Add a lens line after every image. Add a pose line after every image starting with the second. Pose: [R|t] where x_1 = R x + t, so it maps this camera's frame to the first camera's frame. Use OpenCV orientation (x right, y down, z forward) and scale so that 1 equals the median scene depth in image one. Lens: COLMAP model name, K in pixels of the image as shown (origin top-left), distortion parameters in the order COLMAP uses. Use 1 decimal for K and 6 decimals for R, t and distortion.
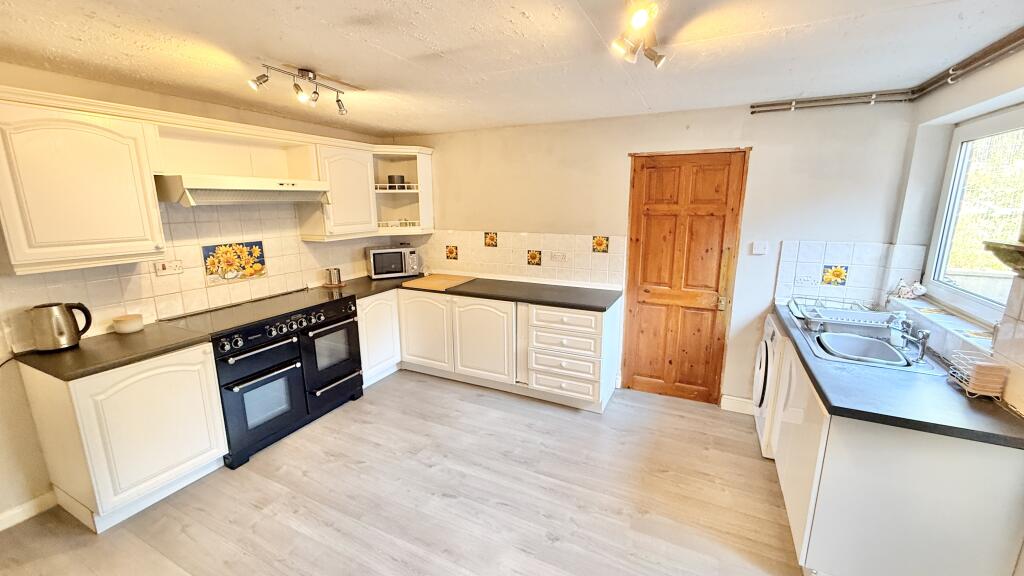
lens RADIAL K [[409.5, 0, 511.9], [0, 409.5, 286.4], [0, 0, 1]] dist [0.000444, -0.000280]
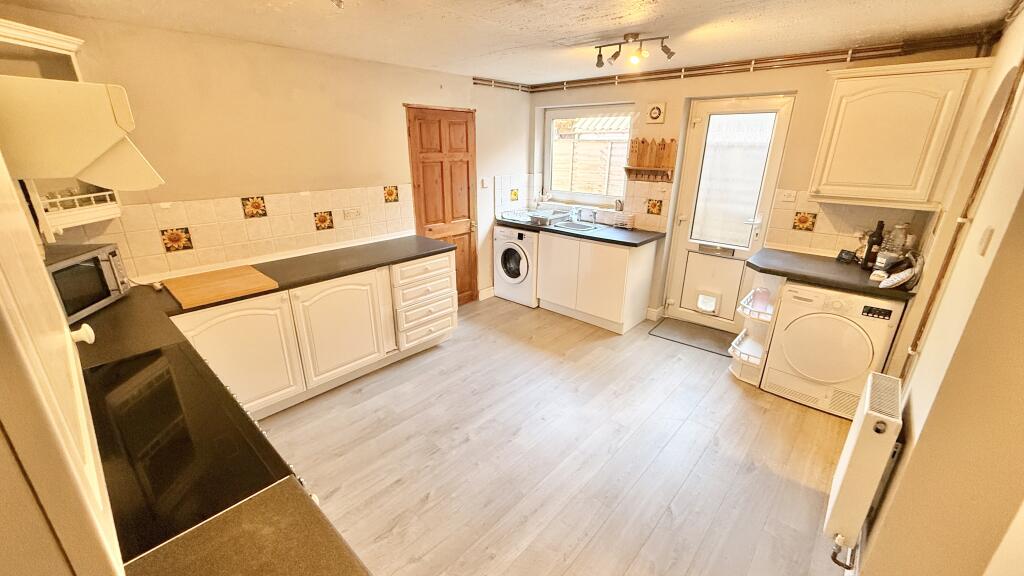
lens RADIAL K [[409.5, 0, 508.4], [0, 409.5, 286.0], [0, 0, 1]] dist [0.000444, -0.000280]
pose [[0.279342, -0.310886, 0.908470, -0.742562], [0.192552, 0.945052, 0.264197, -0.106980], [-0.940687, 0.101126, 0.323855, 0.451130]]
